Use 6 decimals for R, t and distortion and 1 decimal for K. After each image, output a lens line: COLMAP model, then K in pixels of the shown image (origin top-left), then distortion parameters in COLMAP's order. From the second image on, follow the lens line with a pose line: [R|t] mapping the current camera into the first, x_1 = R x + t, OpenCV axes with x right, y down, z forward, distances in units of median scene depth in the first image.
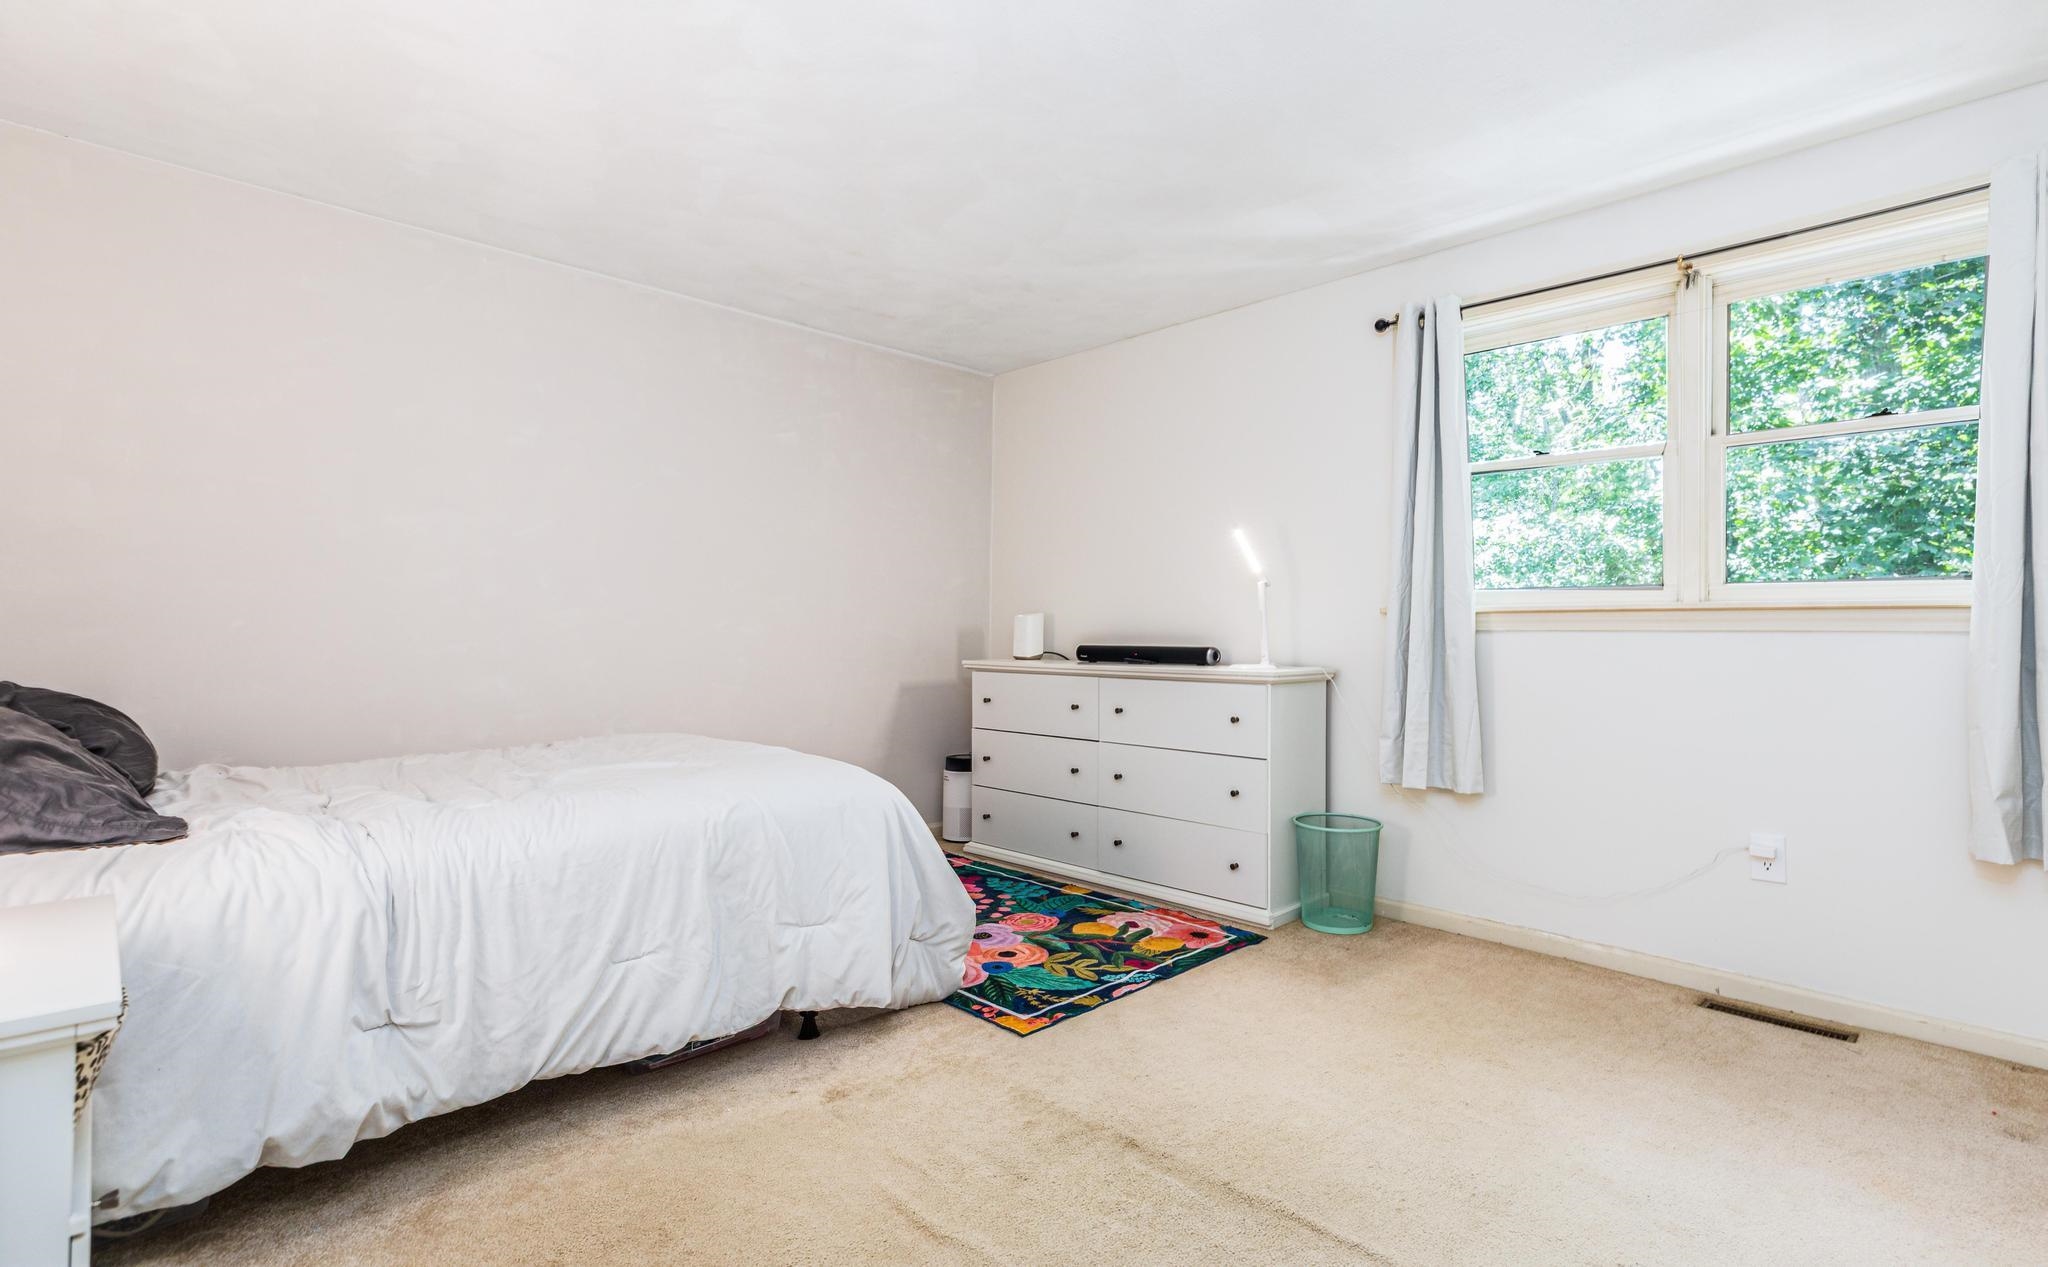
lens RADIAL K [[974.6, 0, 1037.0], [0, 974.6, 633.7], [0, 0, 1]] dist [-0.003880, -0.000973]
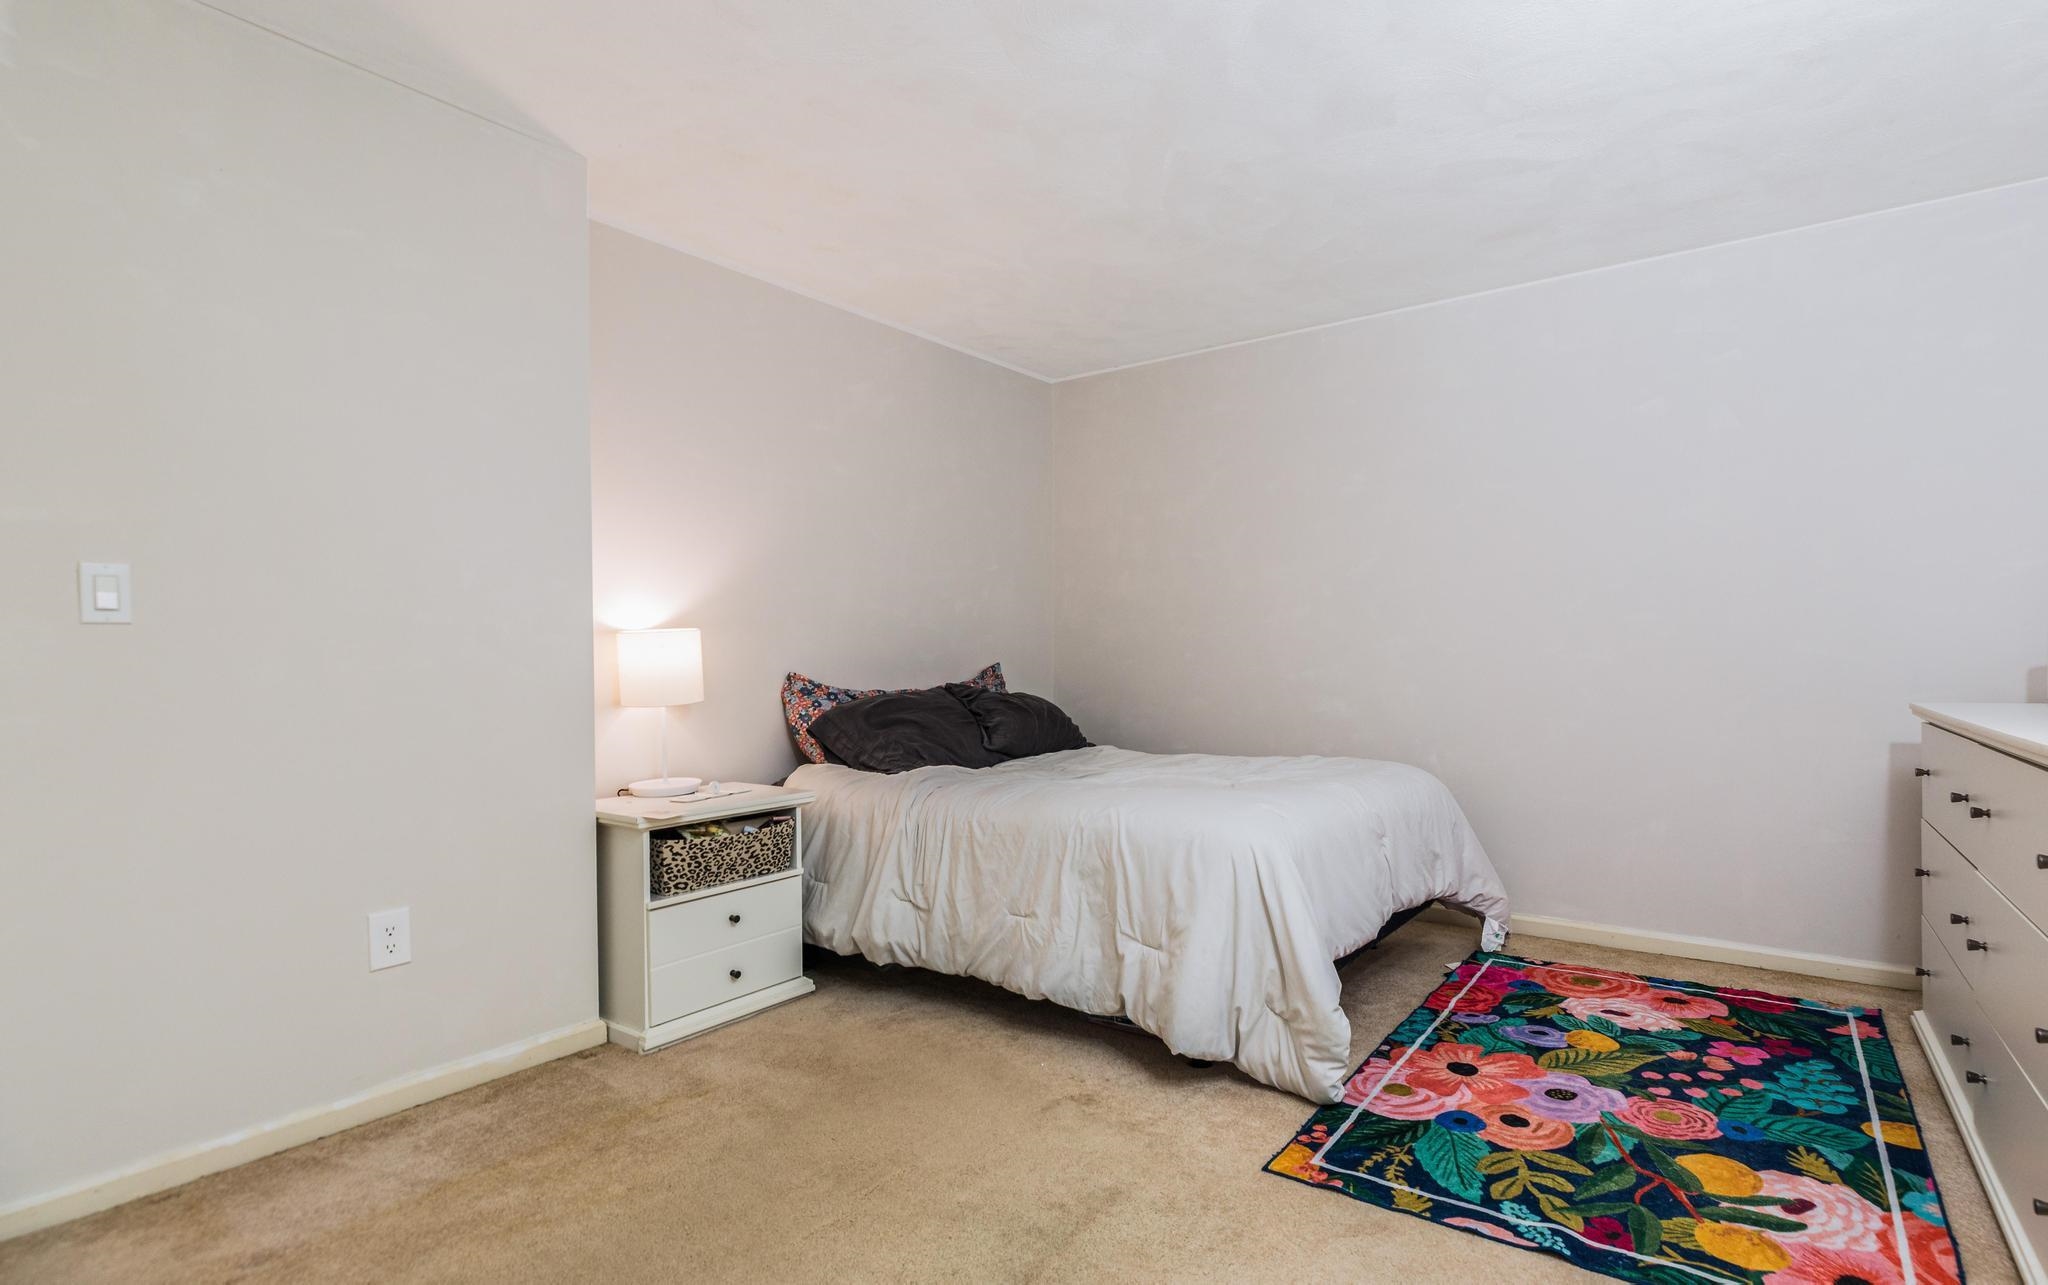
lens RADIAL K [[974.6, 0, 1038.9], [0, 974.6, 654.1], [0, 0, 1]] dist [-0.003880, -0.000973]
pose [[0.169197, -0.006145, -0.985563, 0.589041], [0.016199, 0.999863, -0.003453, -0.004891], [0.985449, -0.015380, 0.169274, 0.551579]]
